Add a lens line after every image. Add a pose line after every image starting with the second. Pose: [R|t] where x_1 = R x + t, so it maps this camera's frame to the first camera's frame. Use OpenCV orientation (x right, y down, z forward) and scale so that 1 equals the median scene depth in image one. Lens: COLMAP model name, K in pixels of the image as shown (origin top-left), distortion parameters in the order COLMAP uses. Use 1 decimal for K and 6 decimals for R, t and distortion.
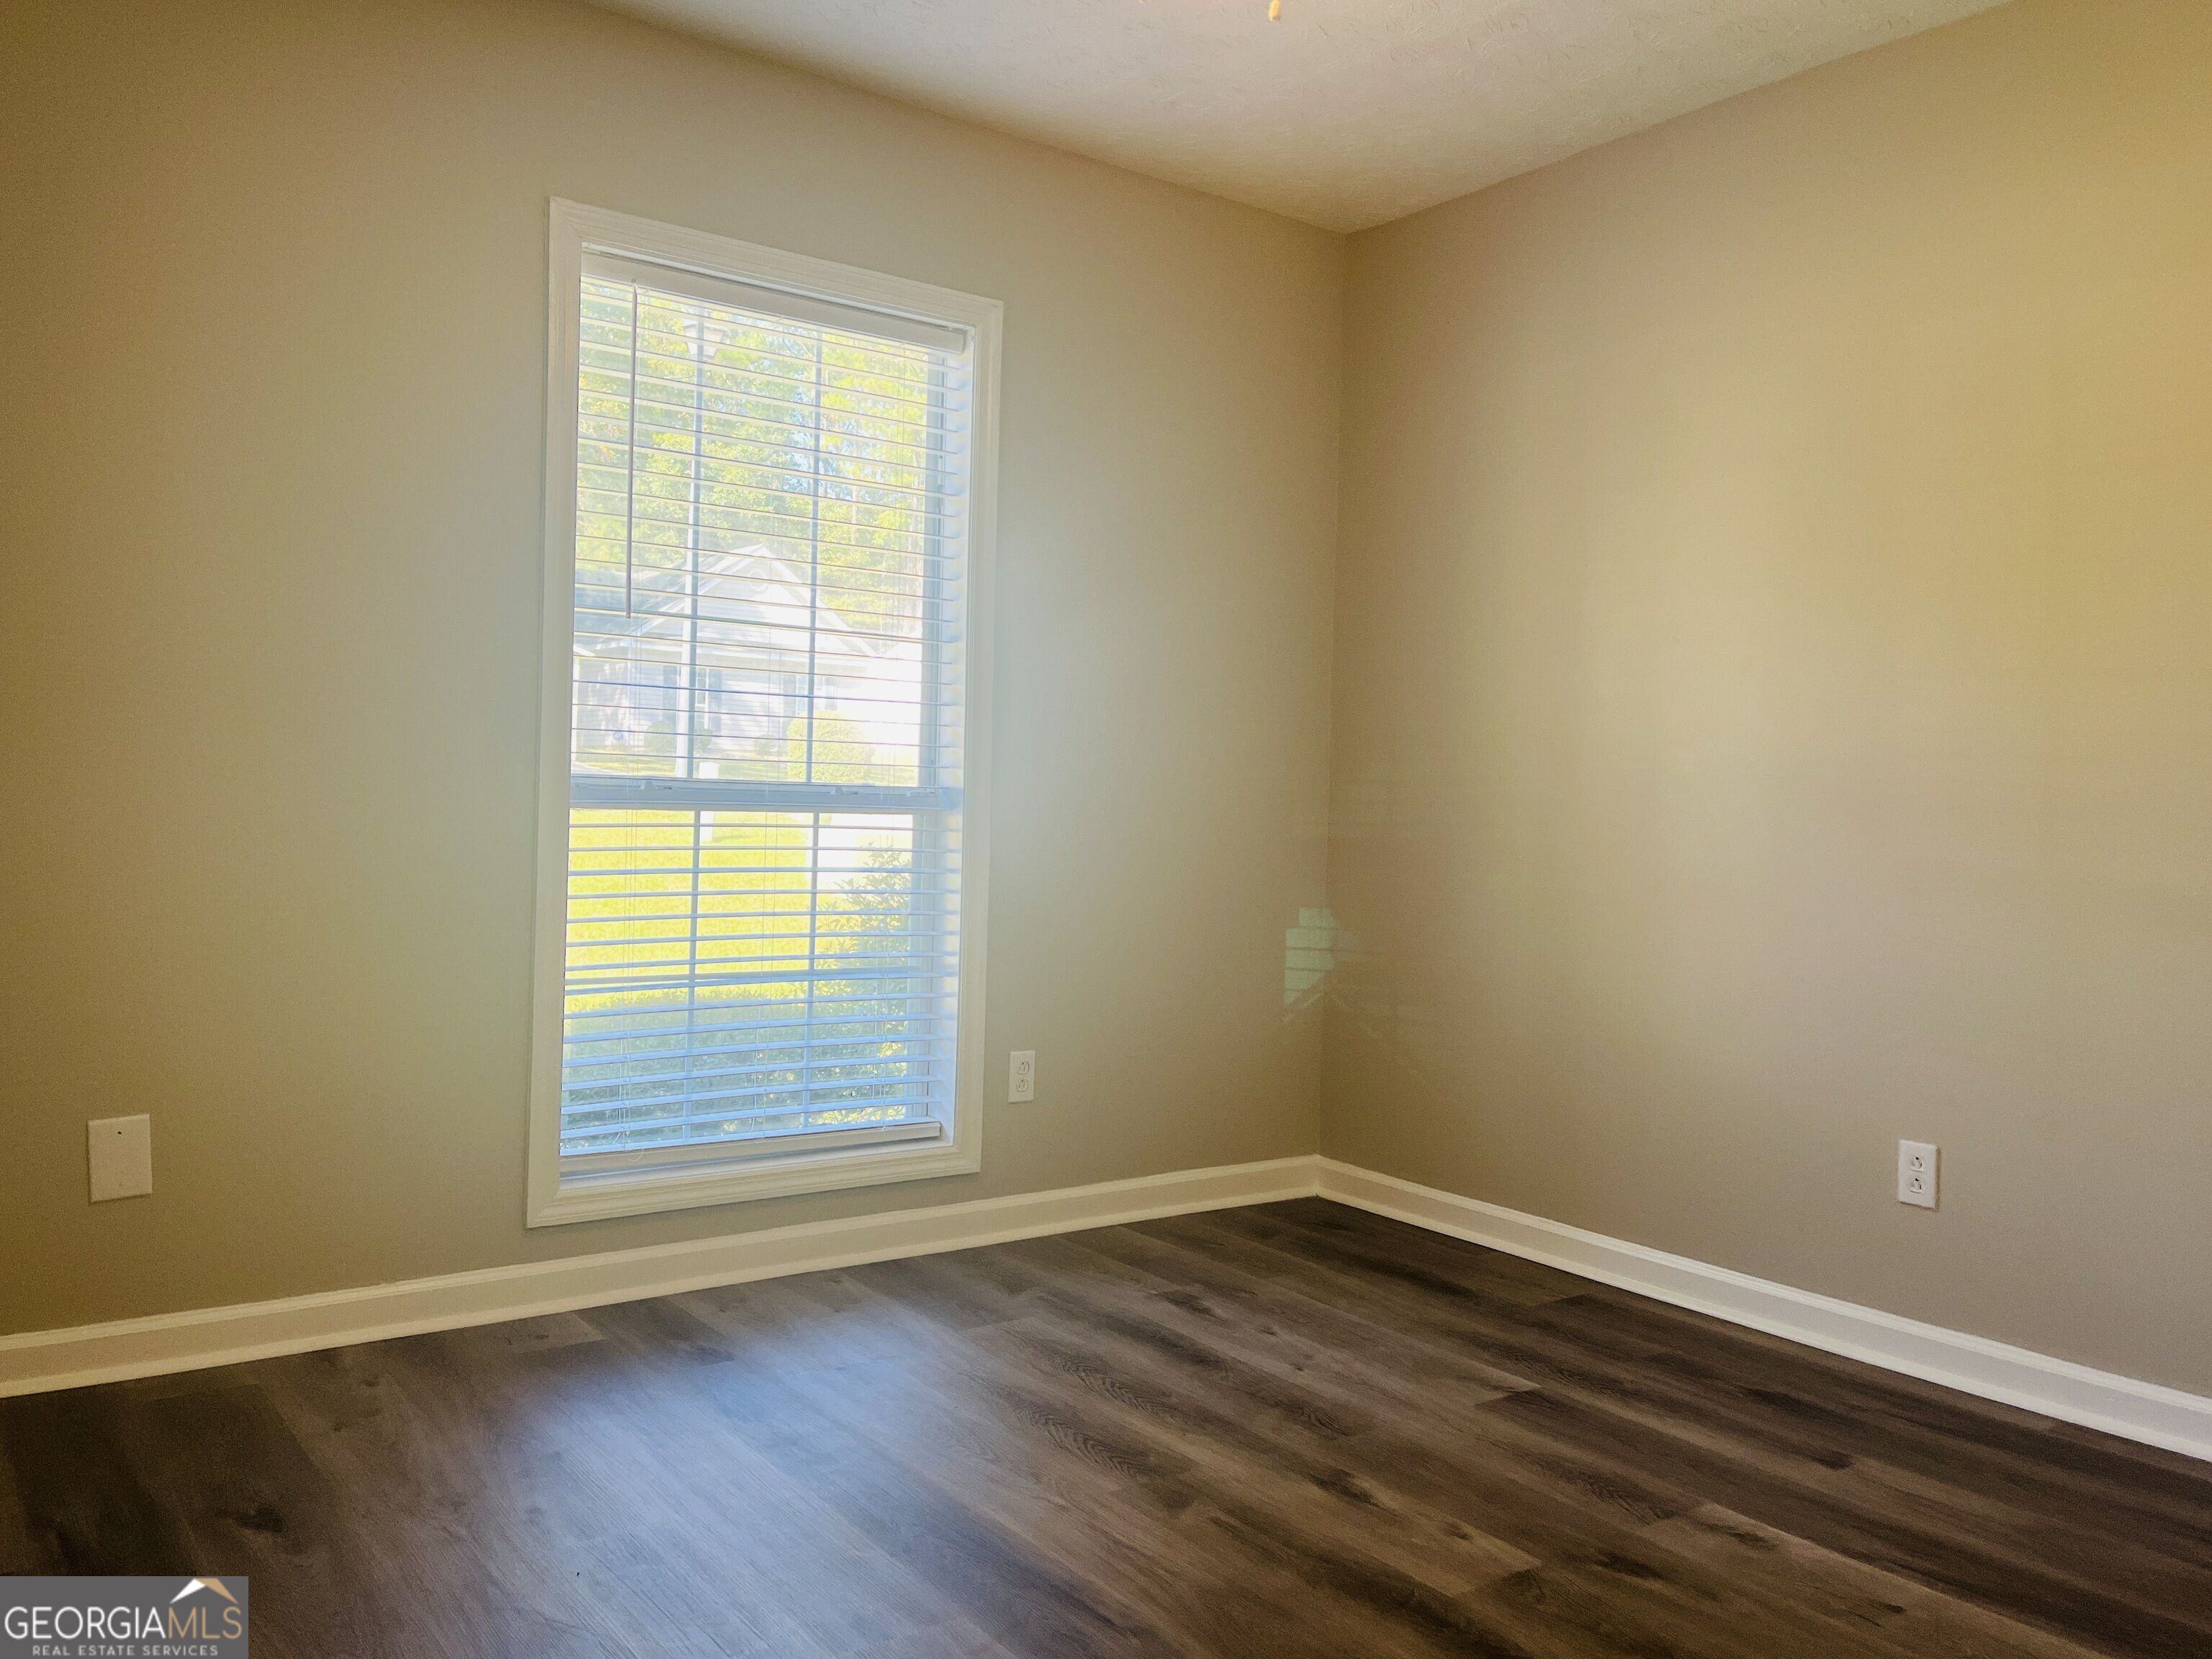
lens RADIAL K [[1716.7, 0, 1098.8], [0, 1716.7, 813.0], [0, 0, 1]] dist [0.080063, -0.104730]
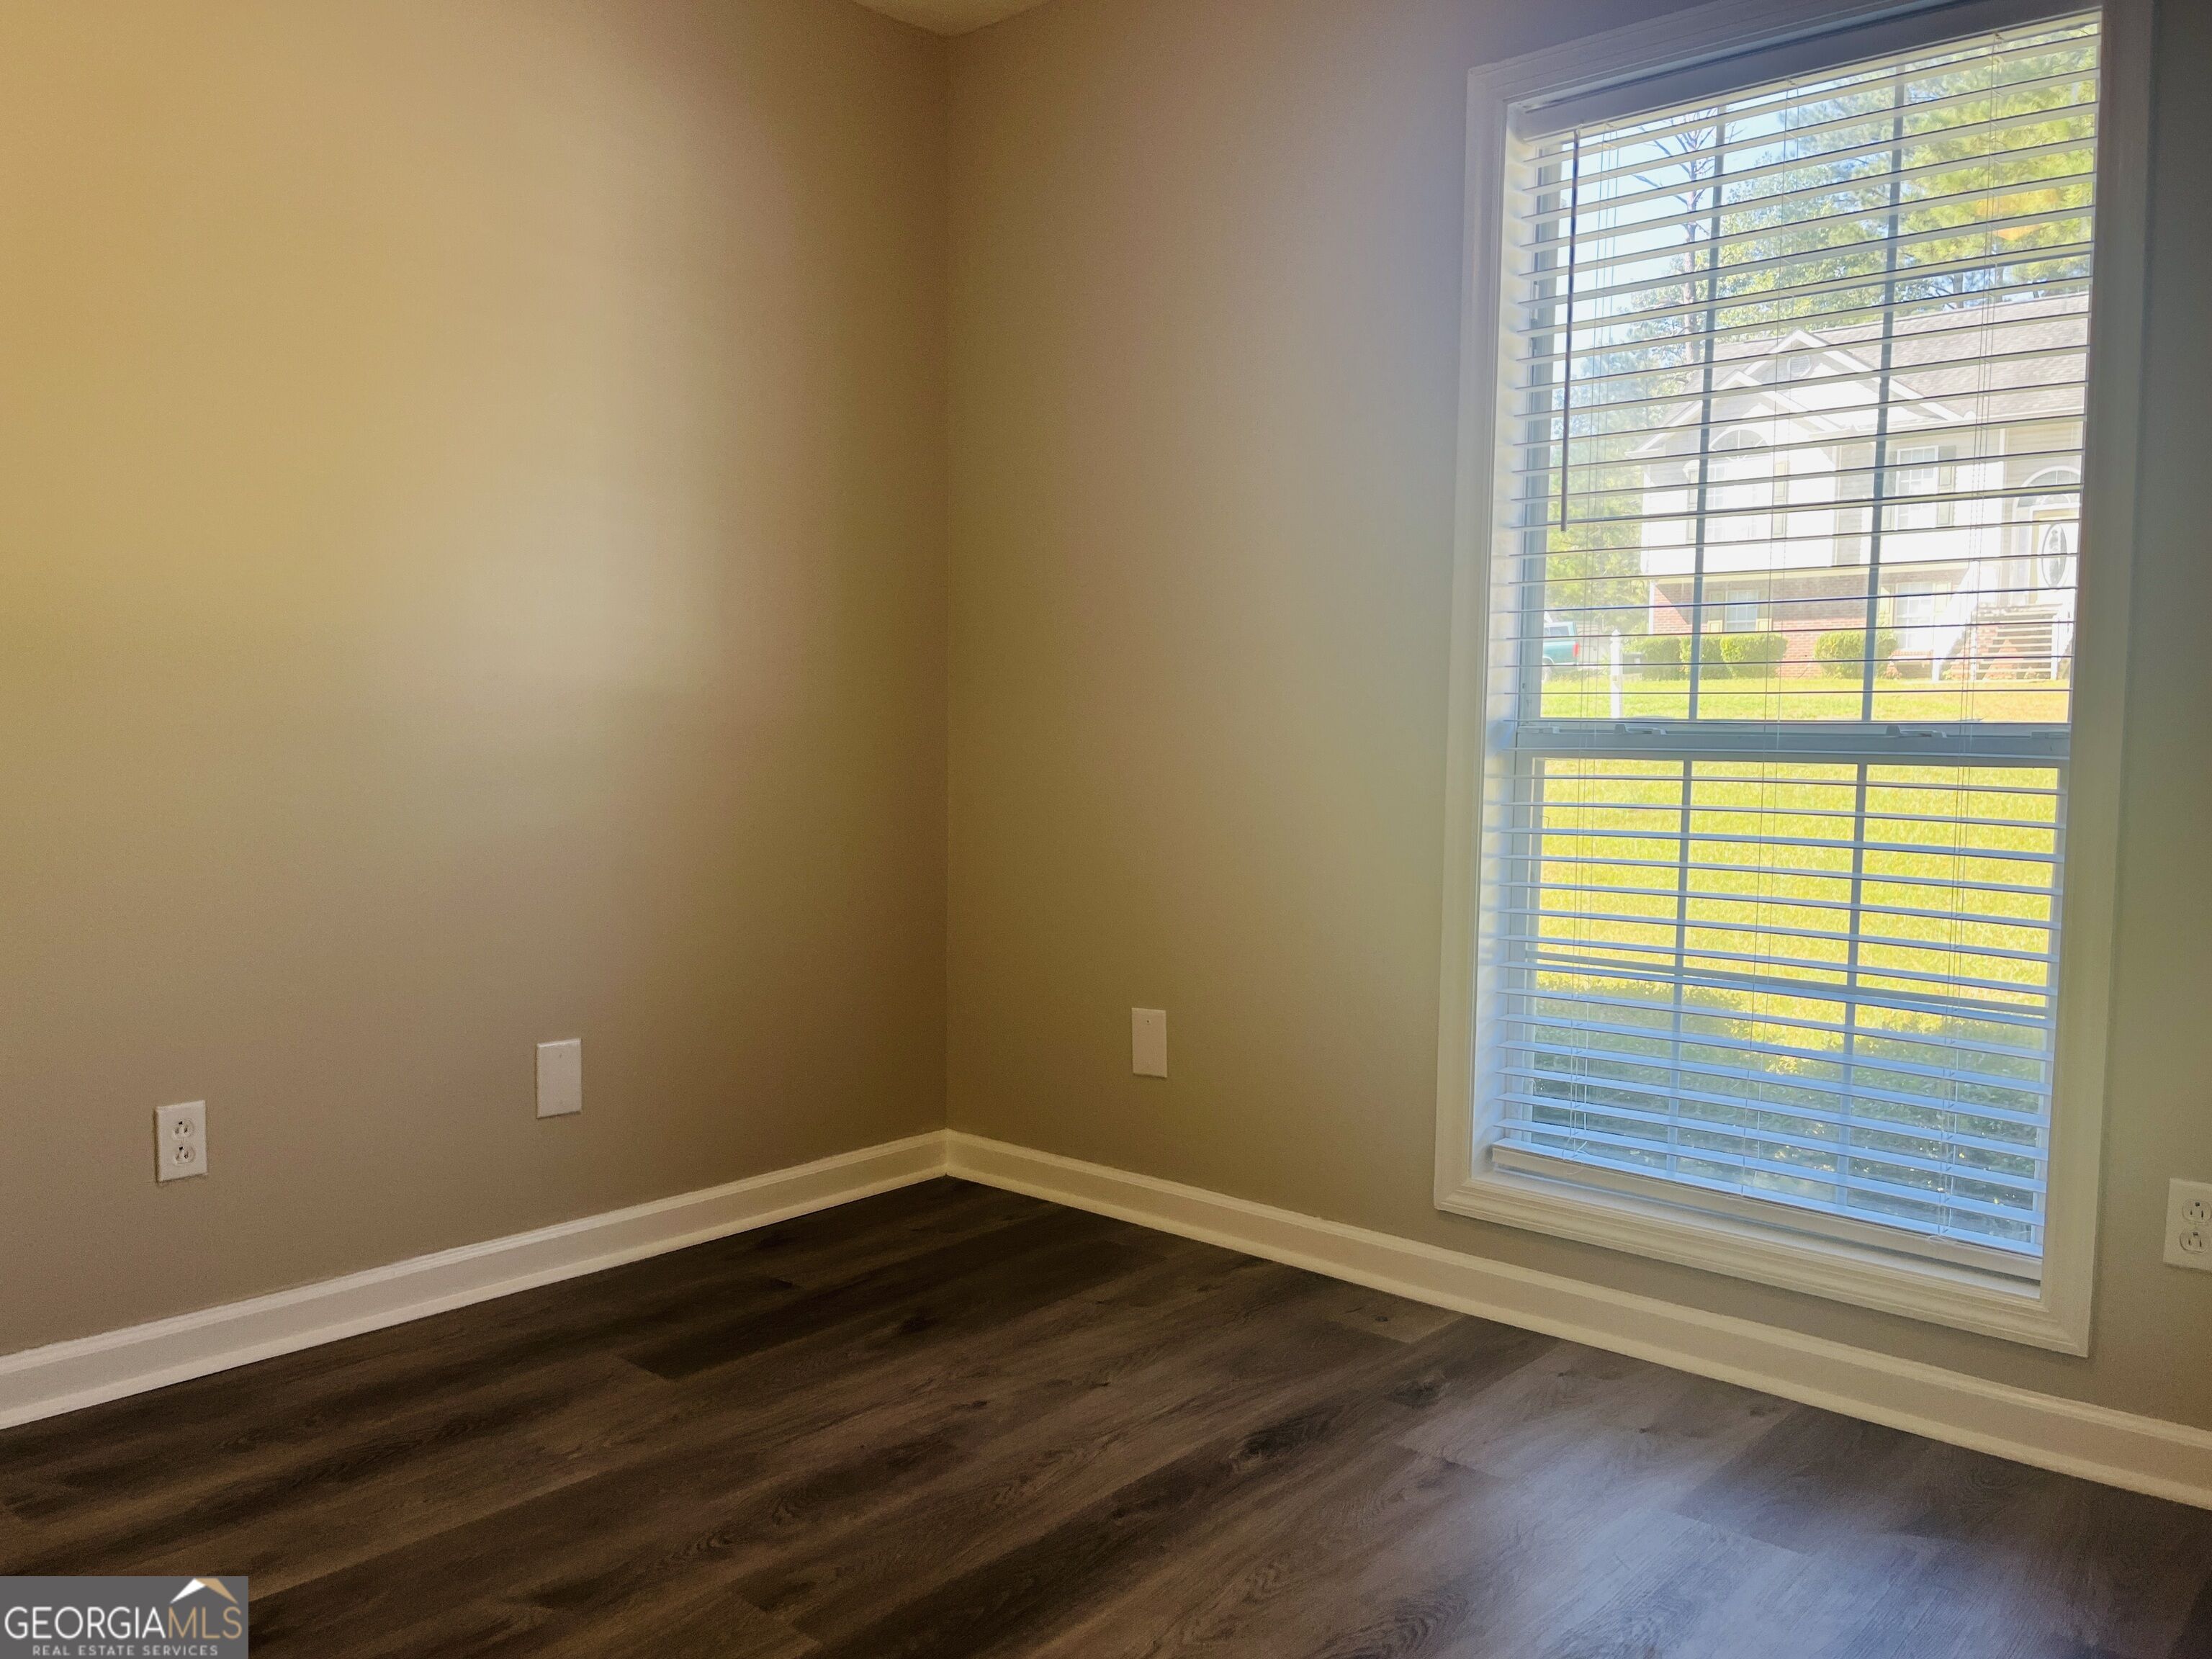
lens RADIAL K [[1725.1, 0, 1104.4], [0, 1725.1, 843.0], [0, 0, 1]] dist [0.075118, -0.106179]
pose [[0.219297, 0.041190, -0.974788, 0.487351], [-0.018280, 0.999107, 0.038105, 0.010947], [0.975487, 0.009462, 0.219854, 0.572925]]
